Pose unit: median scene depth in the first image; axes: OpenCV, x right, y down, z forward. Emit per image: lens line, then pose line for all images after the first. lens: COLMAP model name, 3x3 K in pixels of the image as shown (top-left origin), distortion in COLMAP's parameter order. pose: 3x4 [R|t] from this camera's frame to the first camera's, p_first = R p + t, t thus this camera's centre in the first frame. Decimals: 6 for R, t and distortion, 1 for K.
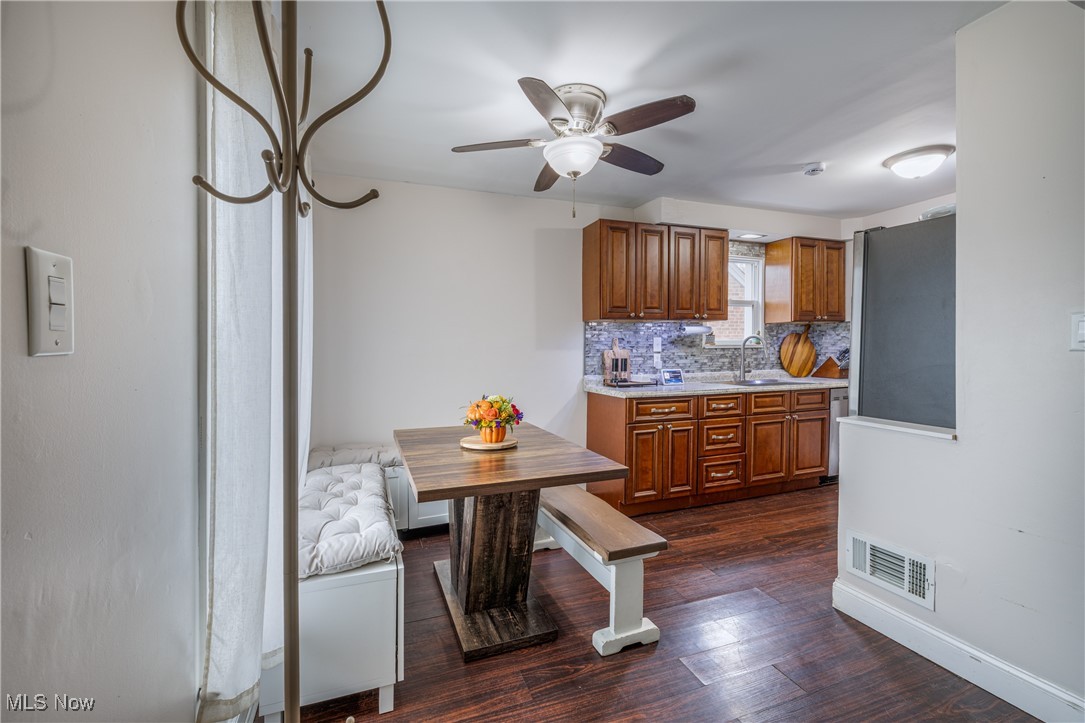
lens RADIAL K [[461.2, 0, 539.0], [0, 461.2, 357.8], [0, 0, 1]] dist [-0.000003, 0.002744]
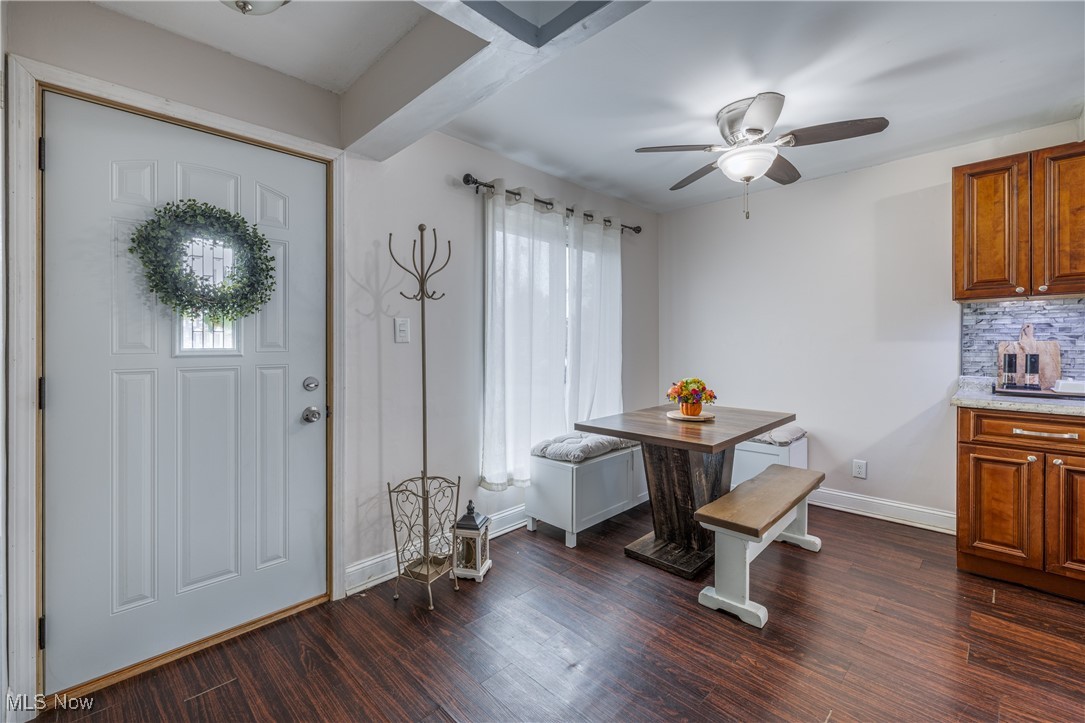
lens RADIAL K [[461.2, 0, 536.6], [0, 461.2, 344.2], [0, 0, 1]] dist [-0.000003, 0.002744]
pose [[0.406488, 0.007908, -0.913622, 0.501224], [-0.018148, 0.999835, 0.000580, -0.000520], [0.913476, 0.016344, 0.406565, 0.068529]]
